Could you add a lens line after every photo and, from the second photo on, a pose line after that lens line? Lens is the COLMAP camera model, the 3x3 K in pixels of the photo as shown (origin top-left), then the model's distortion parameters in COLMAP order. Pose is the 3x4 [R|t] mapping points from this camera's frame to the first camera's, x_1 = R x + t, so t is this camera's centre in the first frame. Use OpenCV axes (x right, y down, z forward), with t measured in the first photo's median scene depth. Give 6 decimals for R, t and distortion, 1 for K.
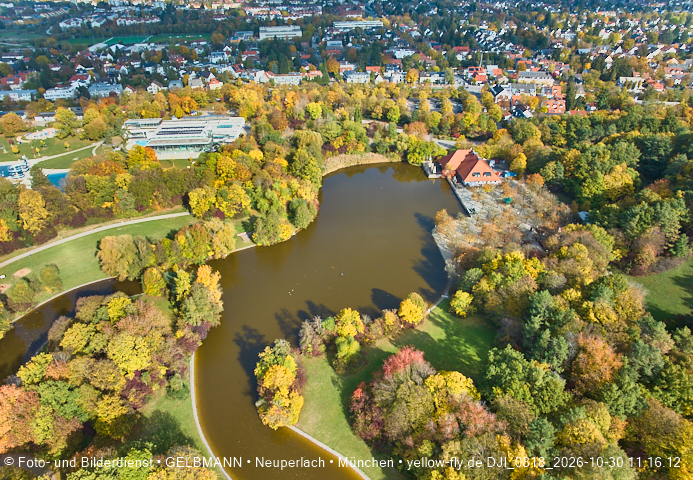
lens RADIAL K [[466.5, 0, 346.2], [0, 466.5, 243.4], [0, 0, 1]] dist [-0.040401, 0.014363]
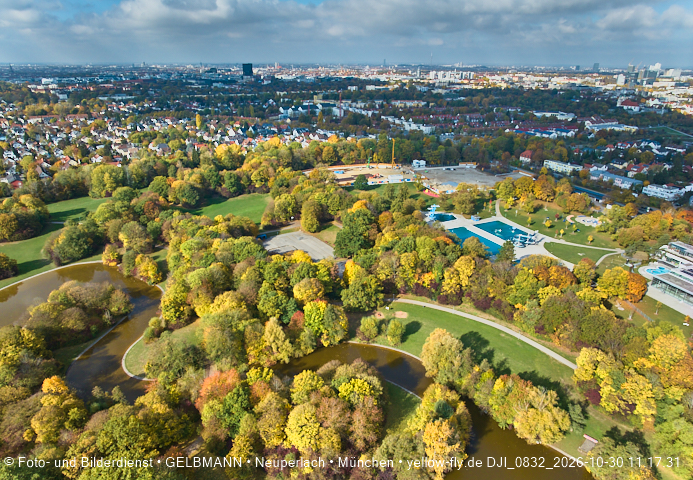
lens RADIAL K [[467.7, 0, 346.3], [0, 467.7, 242.6], [0, 0, 1]] dist [-0.045570, 0.023510]
pose [[0.241879, 0.365405, -0.898873, 0.159772], [-0.513232, 0.834363, 0.201075, -0.181123], [0.823461, 0.412695, 0.389353, 0.286934]]
